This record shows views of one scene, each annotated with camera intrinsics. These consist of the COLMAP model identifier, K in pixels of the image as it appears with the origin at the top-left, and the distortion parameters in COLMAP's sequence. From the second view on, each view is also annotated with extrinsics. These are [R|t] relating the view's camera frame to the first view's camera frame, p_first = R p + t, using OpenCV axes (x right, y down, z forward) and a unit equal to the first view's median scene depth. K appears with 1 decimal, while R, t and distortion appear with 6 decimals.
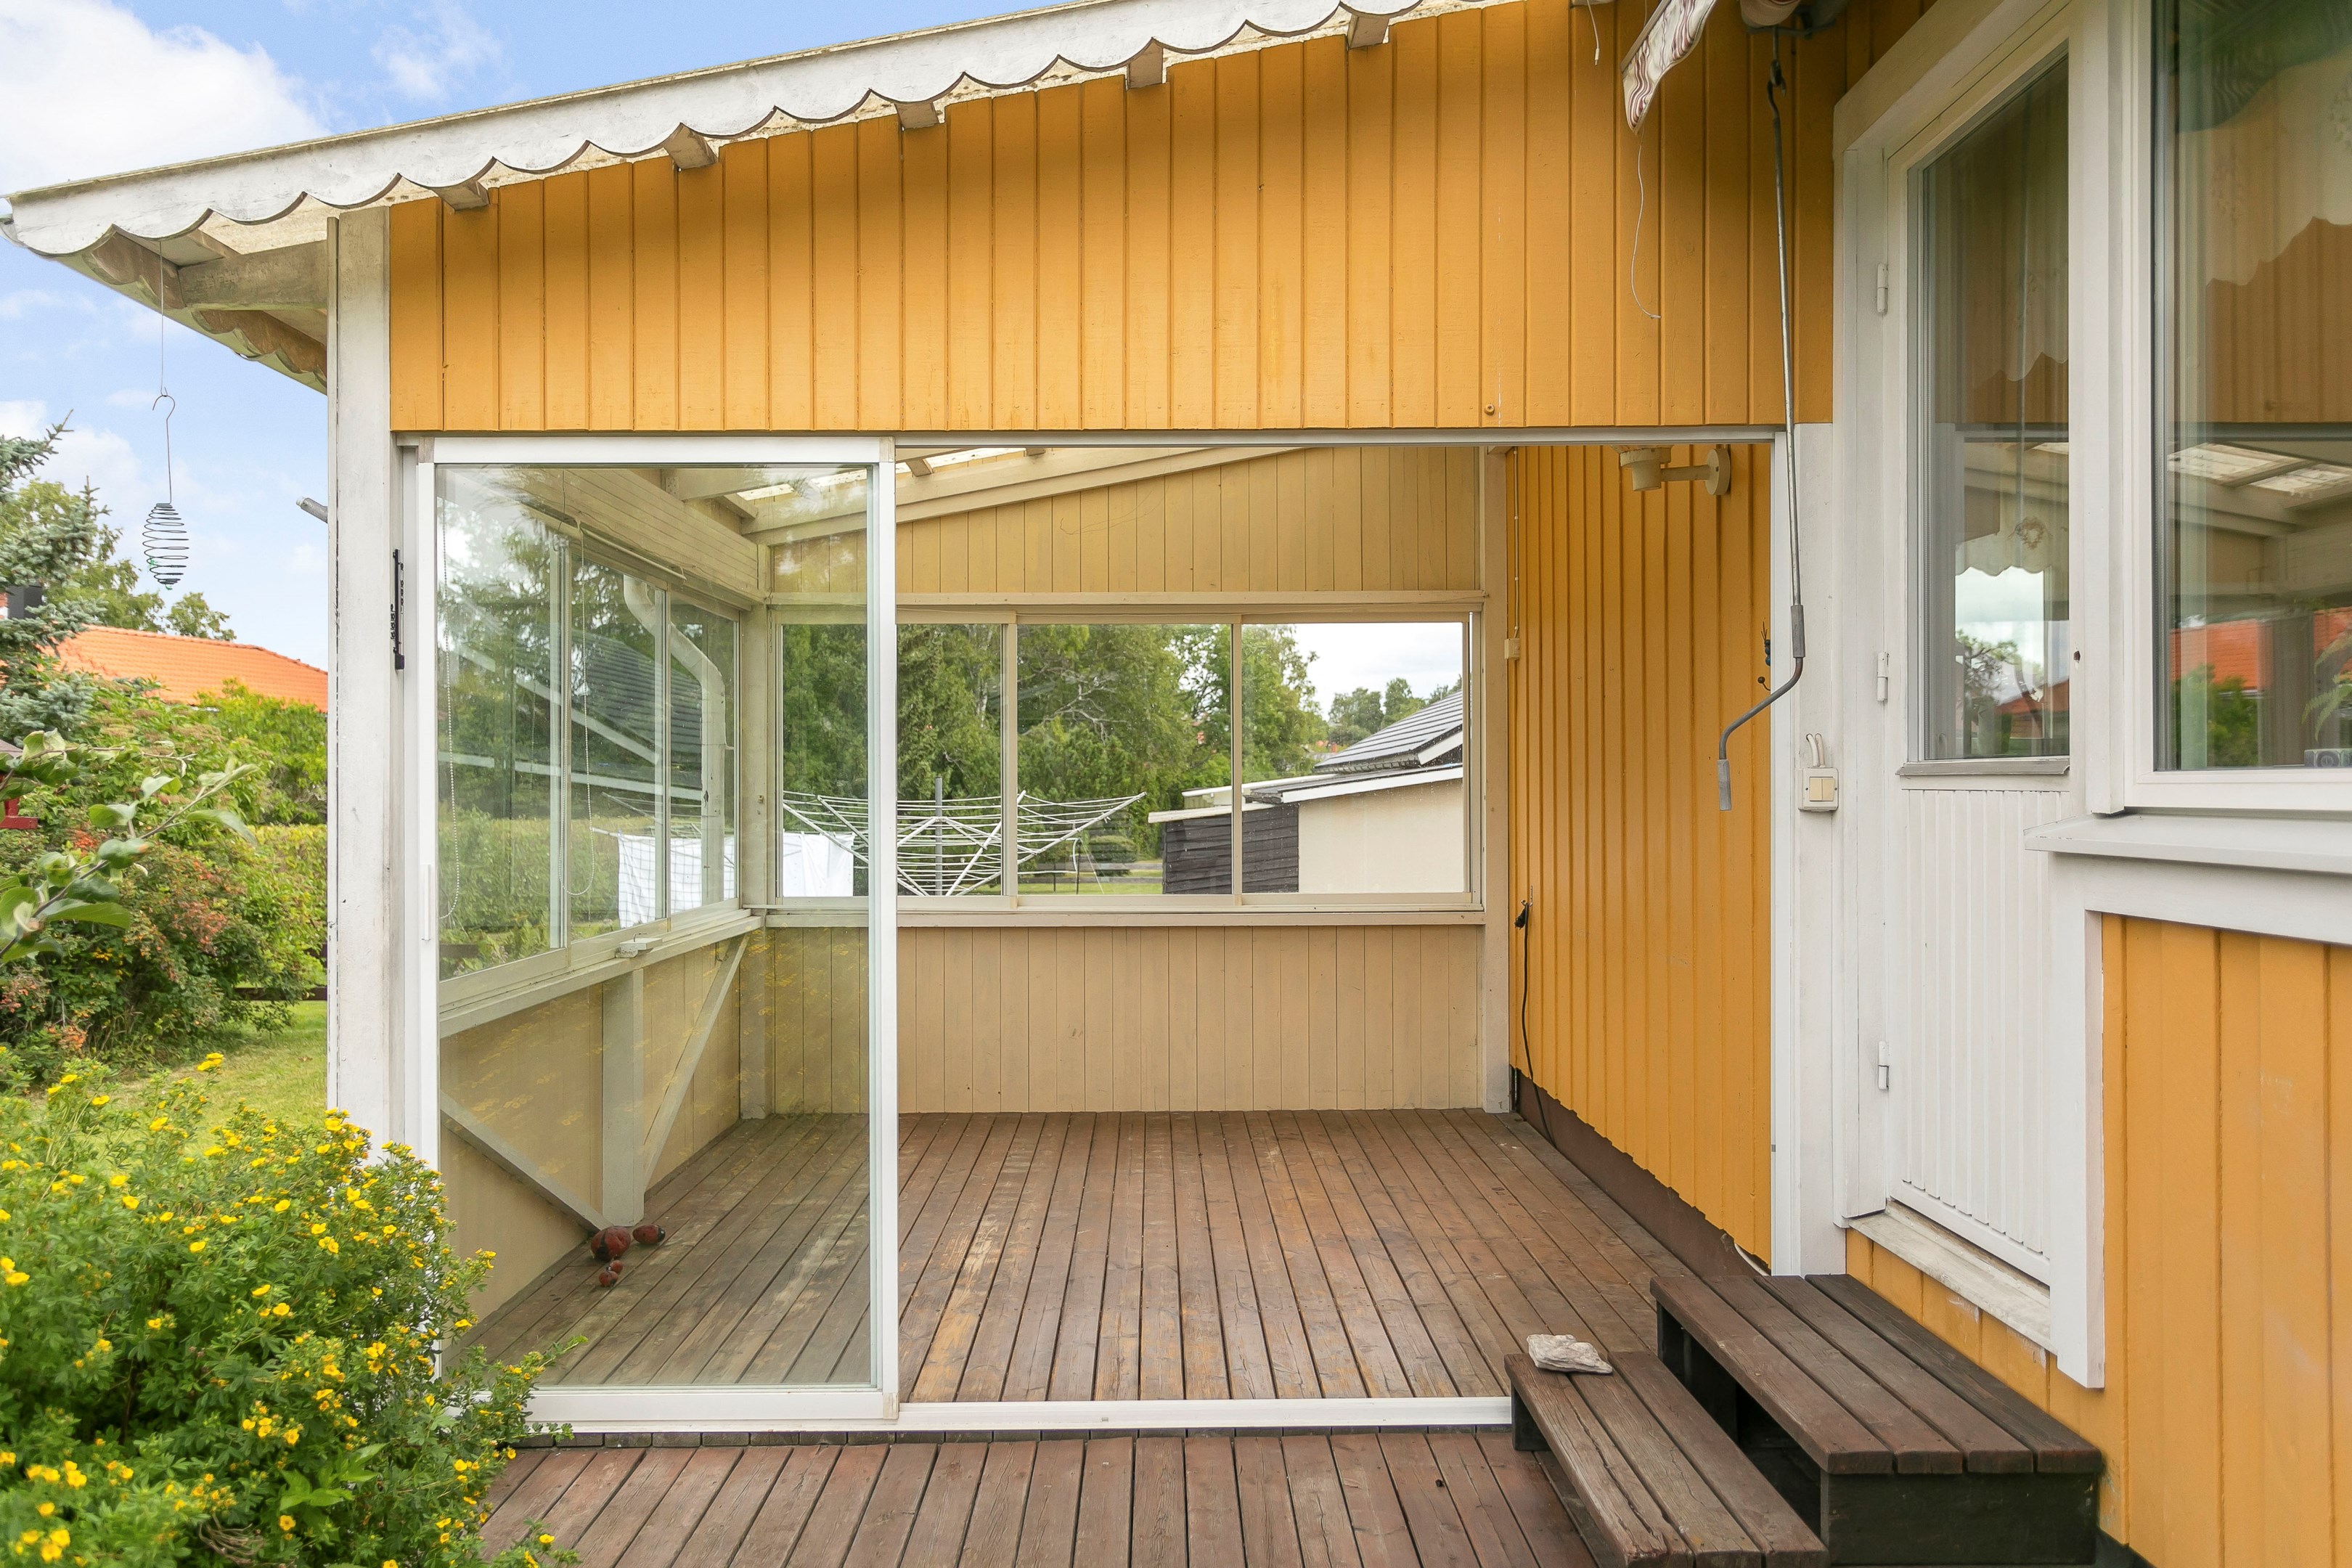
lens RADIAL K [[1771.1, 0, 1175.0], [0, 1771.1, 785.1], [0, 0, 1]] dist [-0.016264, -0.001247]
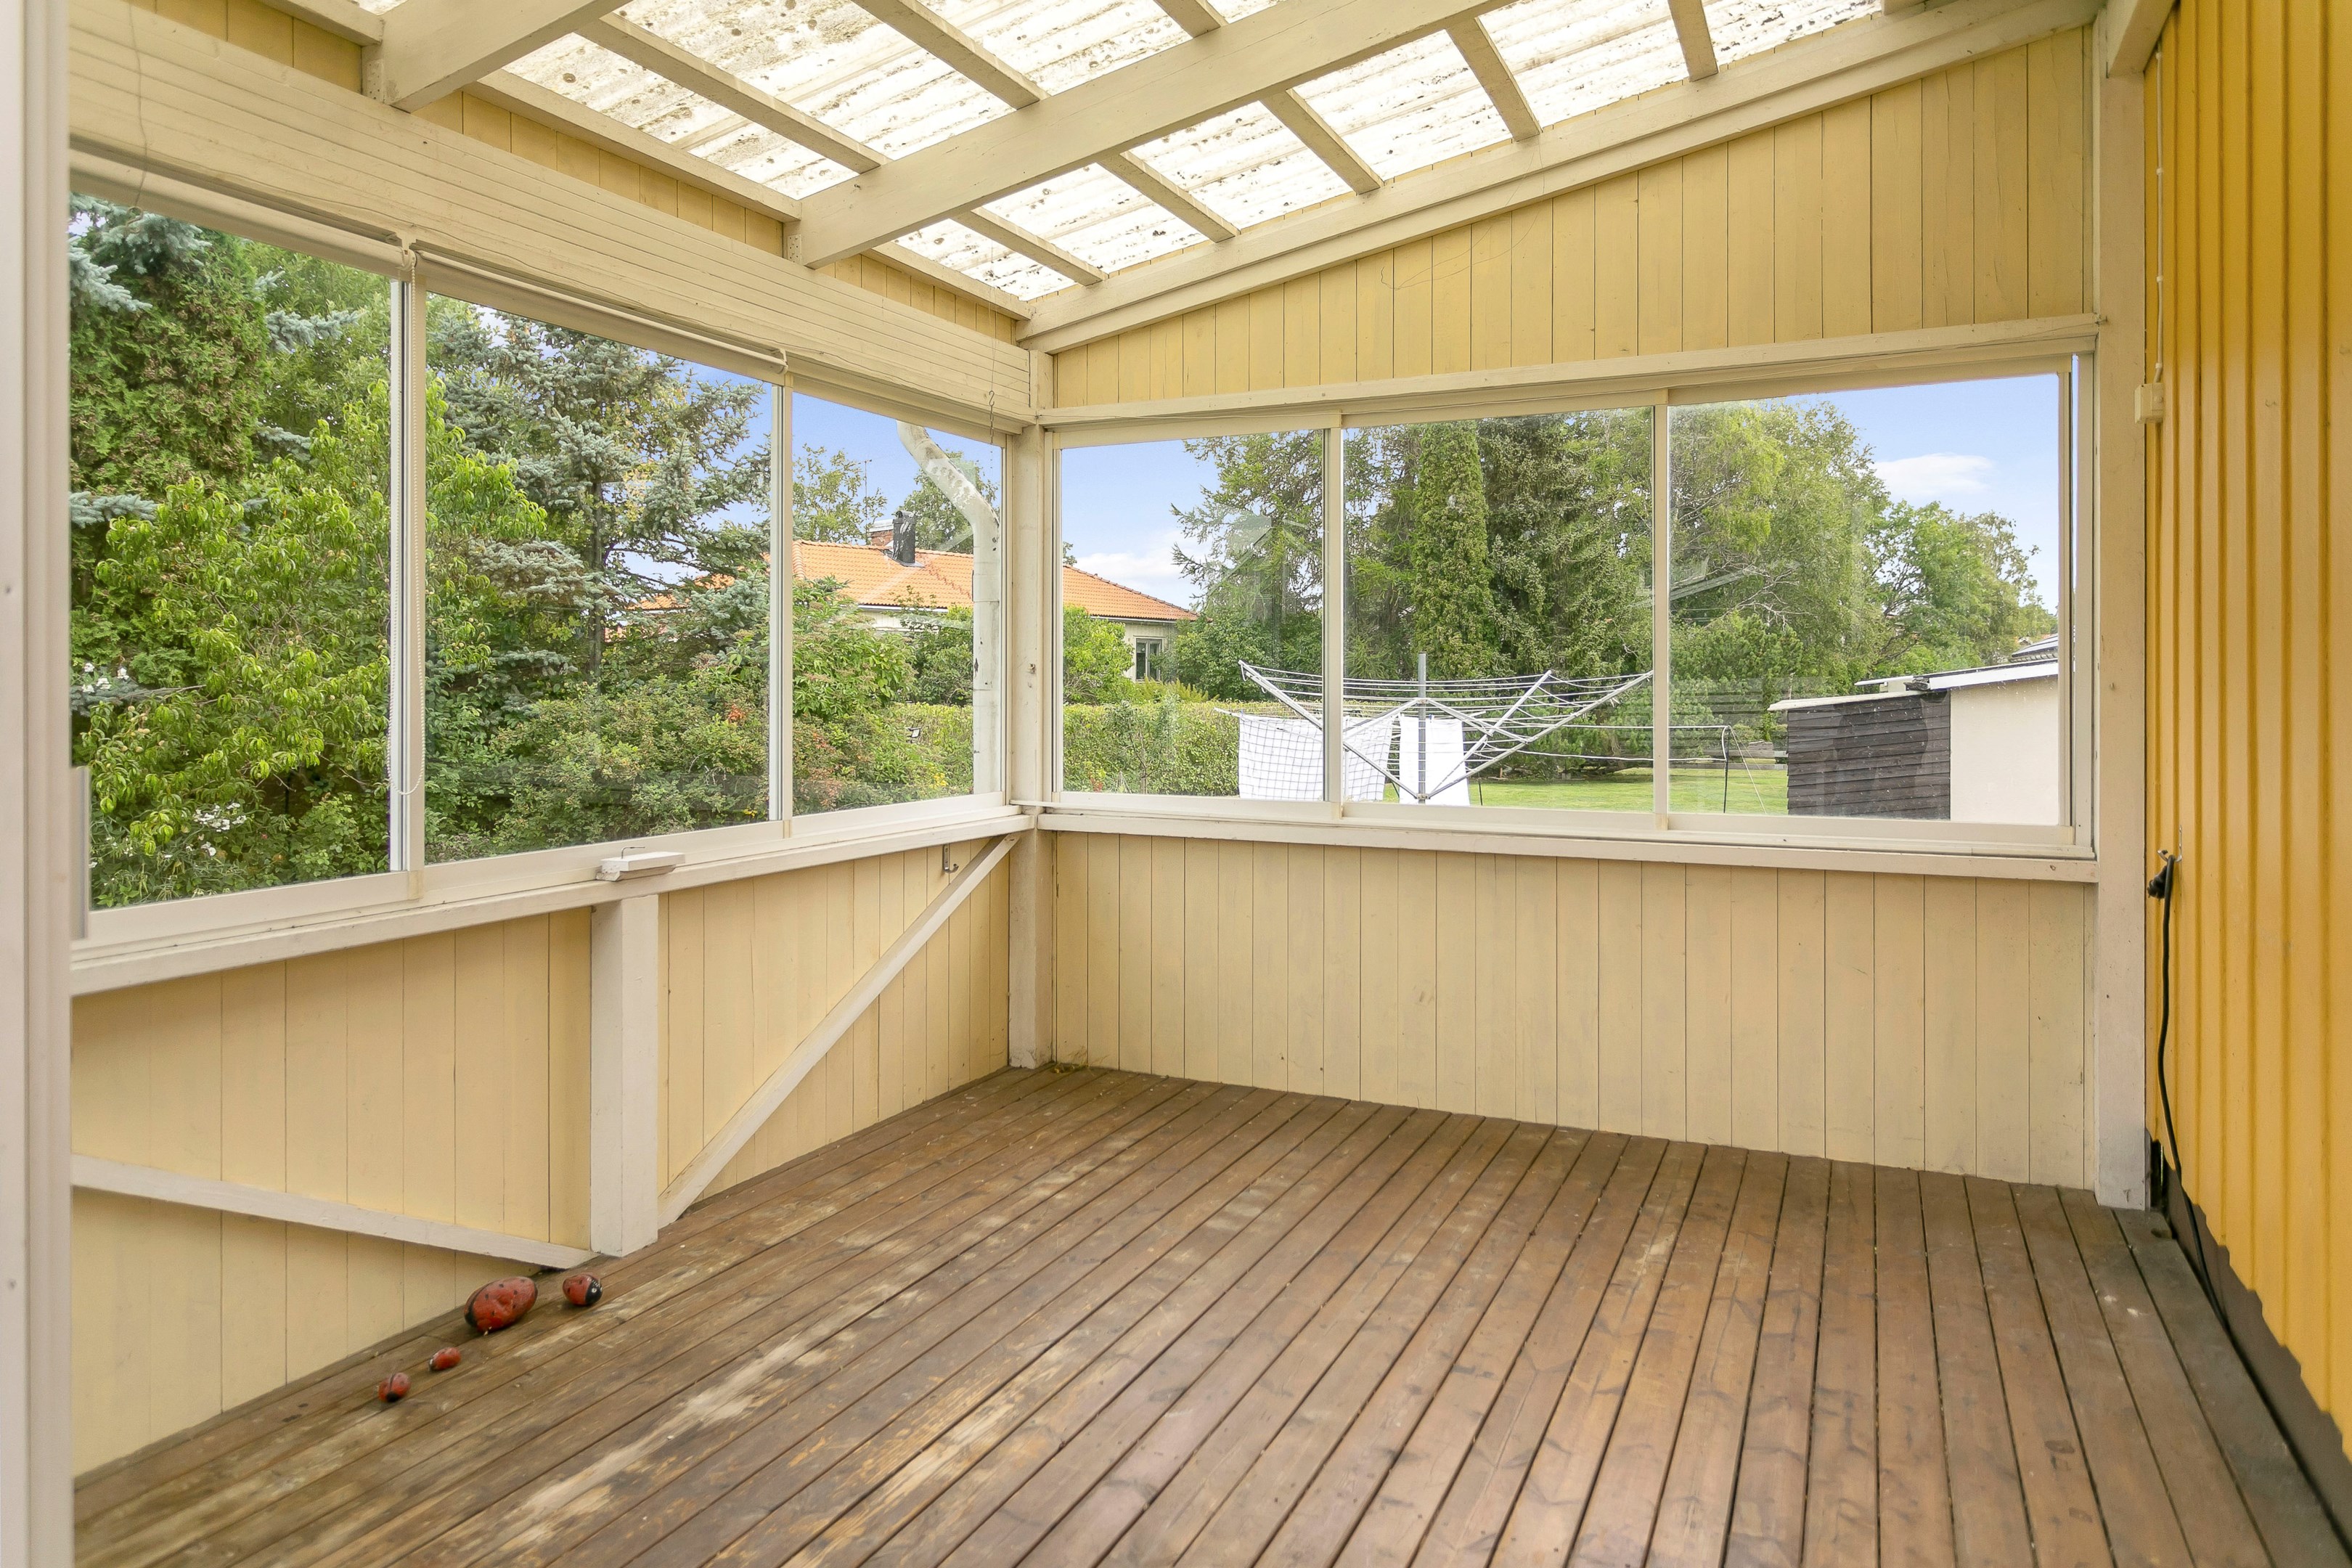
lens RADIAL K [[1446.2, 0, 1188.6], [0, 1446.2, 687.0], [0, 0, 1]] dist [-0.005720, -0.000399]
pose [[0.895589, 0.005728, -0.444846, 0.117239], [-0.002883, 0.999971, 0.007072, 0.010966], [0.444873, -0.005051, 0.895579, 0.435655]]
